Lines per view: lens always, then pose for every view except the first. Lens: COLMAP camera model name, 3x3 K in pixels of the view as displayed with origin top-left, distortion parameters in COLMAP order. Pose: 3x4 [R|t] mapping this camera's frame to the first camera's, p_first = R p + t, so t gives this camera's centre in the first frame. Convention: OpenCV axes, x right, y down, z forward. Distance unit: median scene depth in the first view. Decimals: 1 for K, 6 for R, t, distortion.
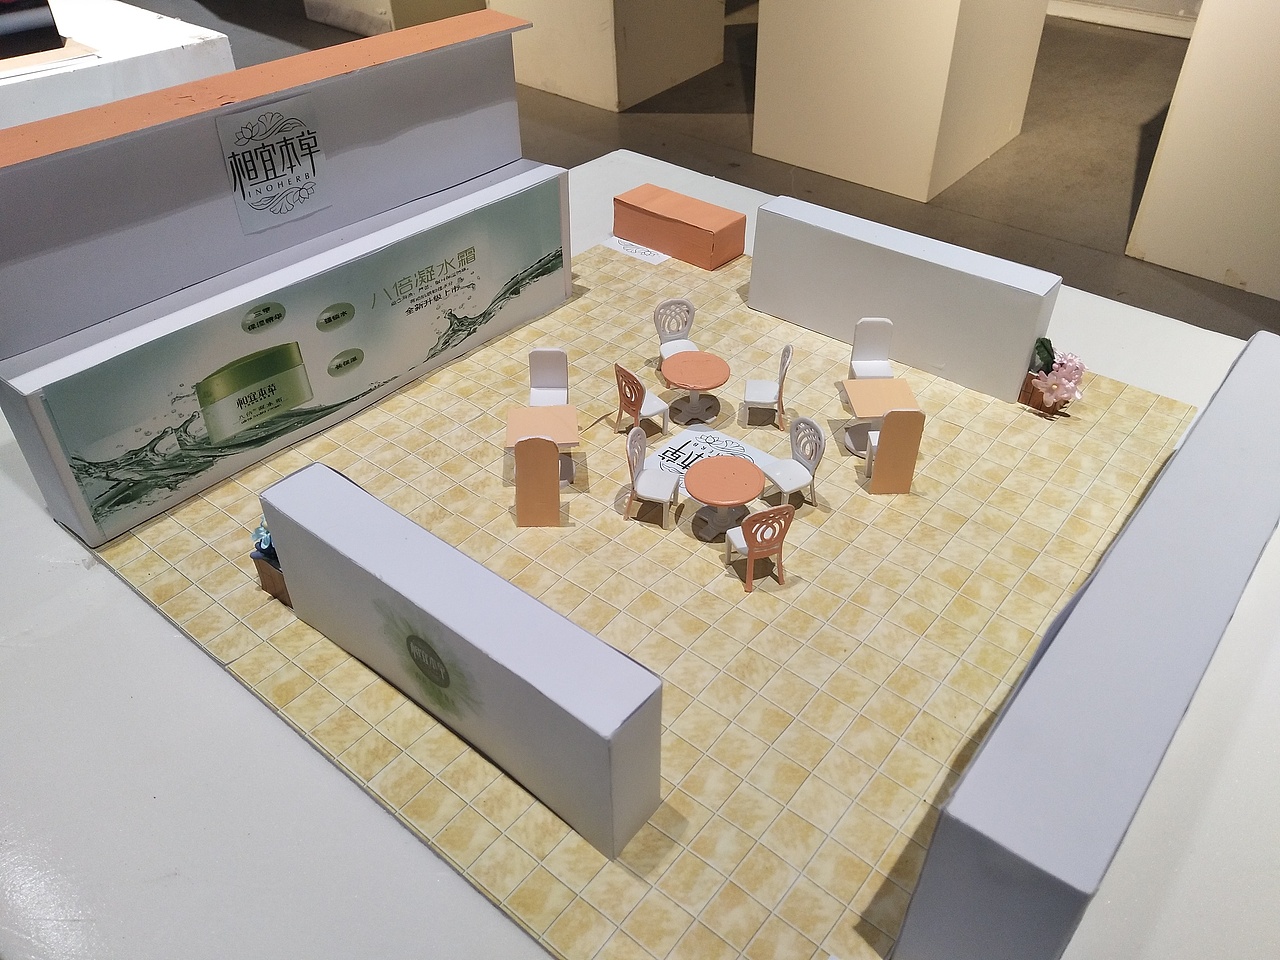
lens RADIAL K [[973.2, 0, 647.1], [0, 973.2, 481.2], [0, 0, 1]] dist [0.051211, -0.035657]
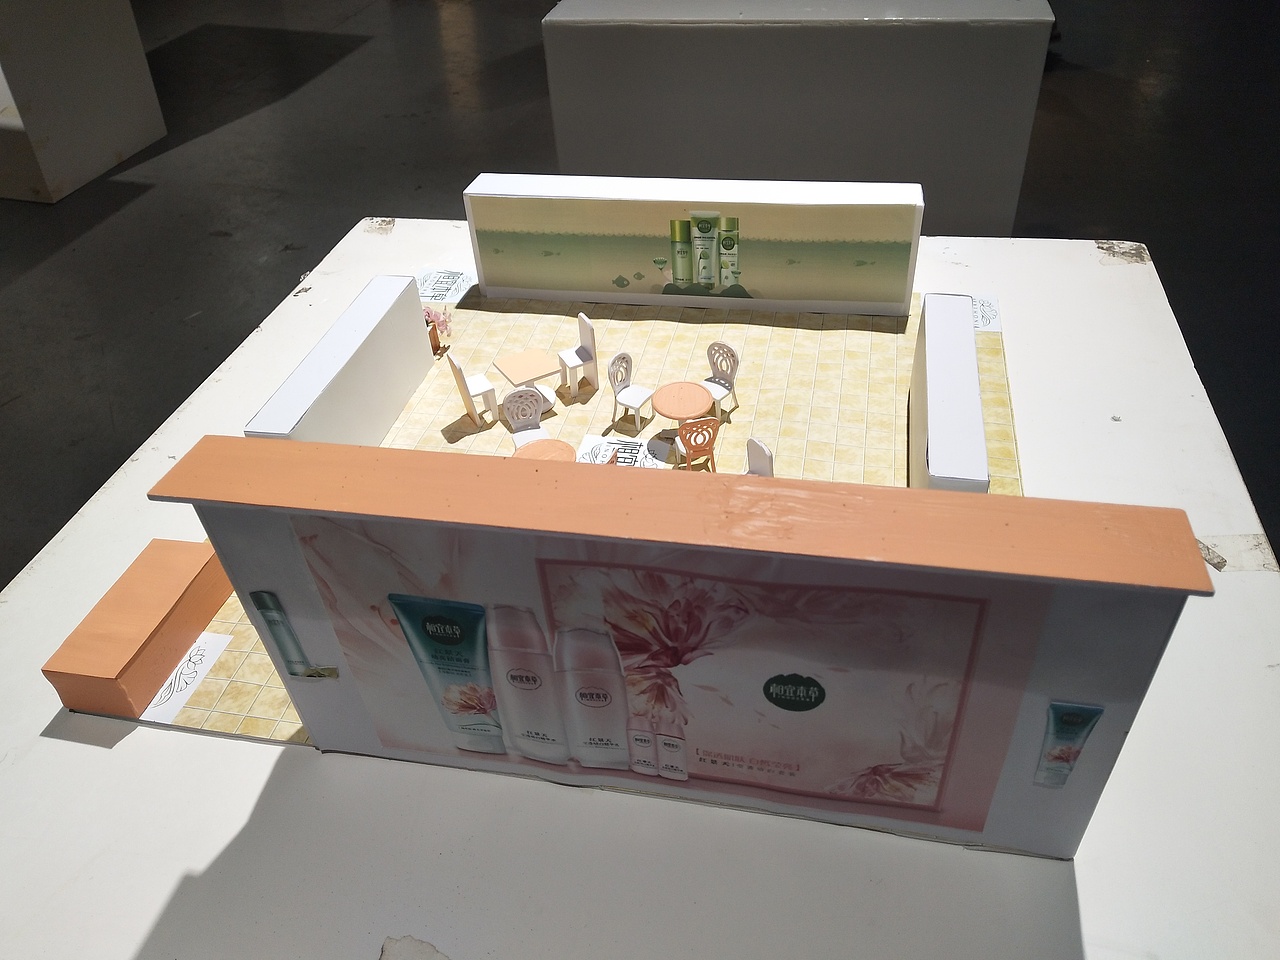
lens RADIAL K [[973.2, 0, 645.0], [0, 973.2, 478.3], [0, 0, 1]] dist [0.051211, -0.035657]
pose [[-0.464357, -0.545256, 0.697903, -0.844039], [0.583975, 0.403934, 0.704138, -0.884075], [-0.665842, 0.734529, 0.130846, 0.907959]]
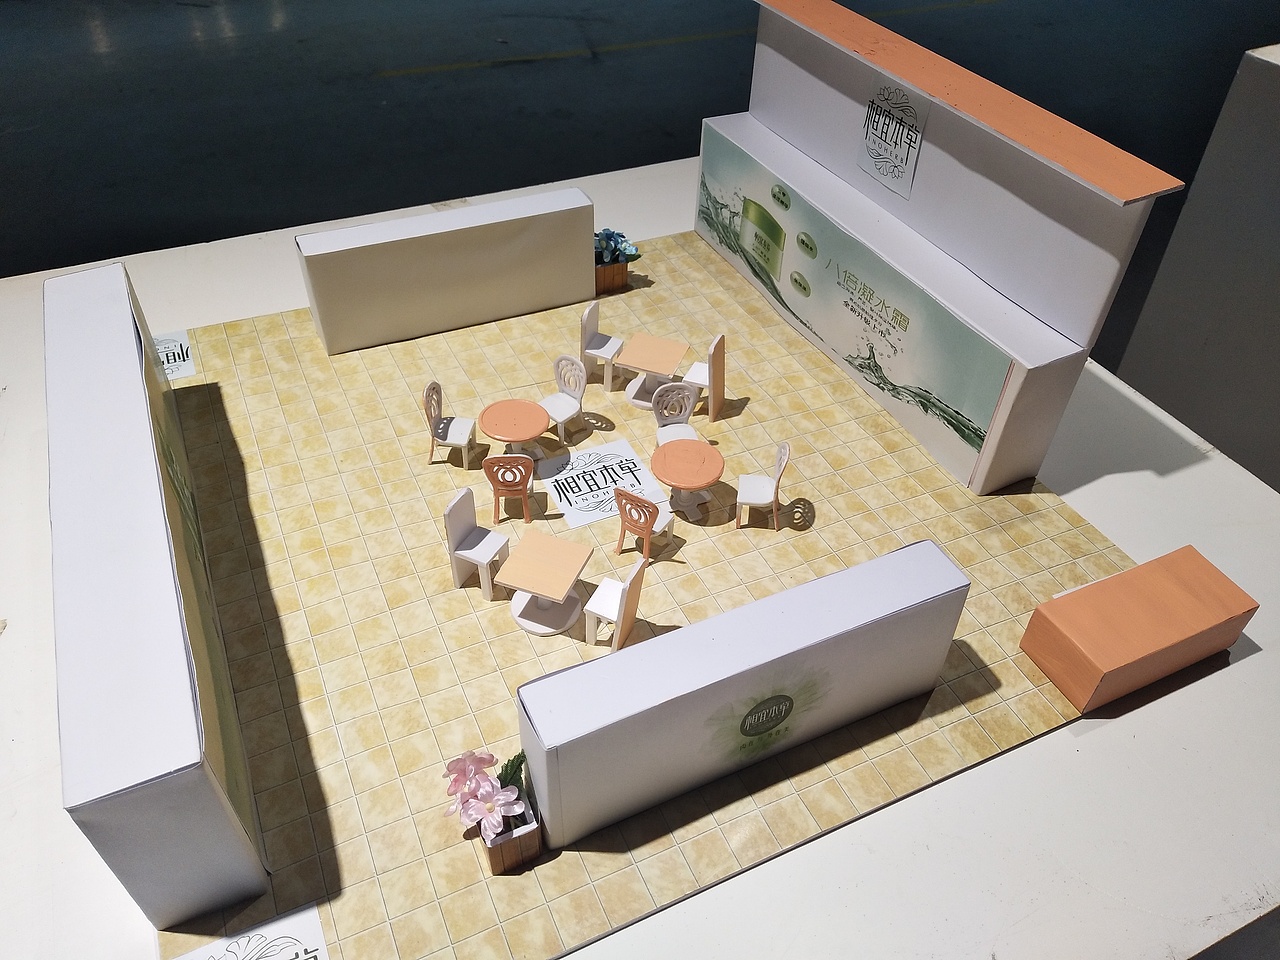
lens RADIAL K [[973.2, 0, 646.7], [0, 973.2, 485.4], [0, 0, 1]] dist [0.051211, -0.035657]
pose [[-0.430404, 0.586969, -0.685725, 0.811437], [-0.581092, 0.401147, 0.708105, -0.839015], [0.690713, 0.703241, 0.168428, 0.936158]]
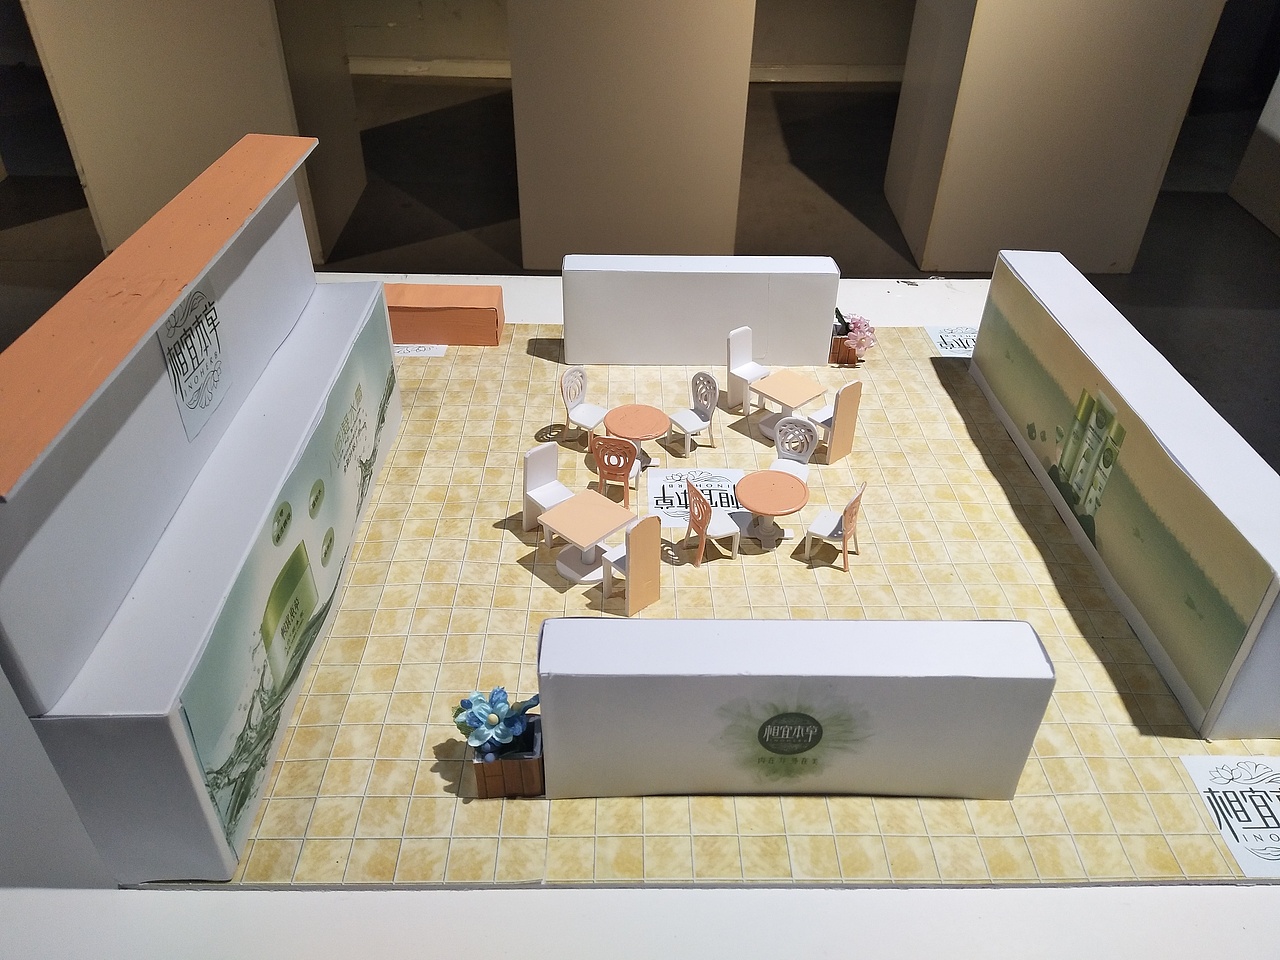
lens RADIAL K [[973.2, 0, 647.3], [0, 973.2, 478.0], [0, 0, 1]] dist [0.051211, -0.035657]
pose [[0.762797, -0.359313, 0.537619, -0.591841], [0.389407, 0.918997, 0.061697, -0.133835], [-0.516239, 0.162290, 0.840928, 0.141488]]
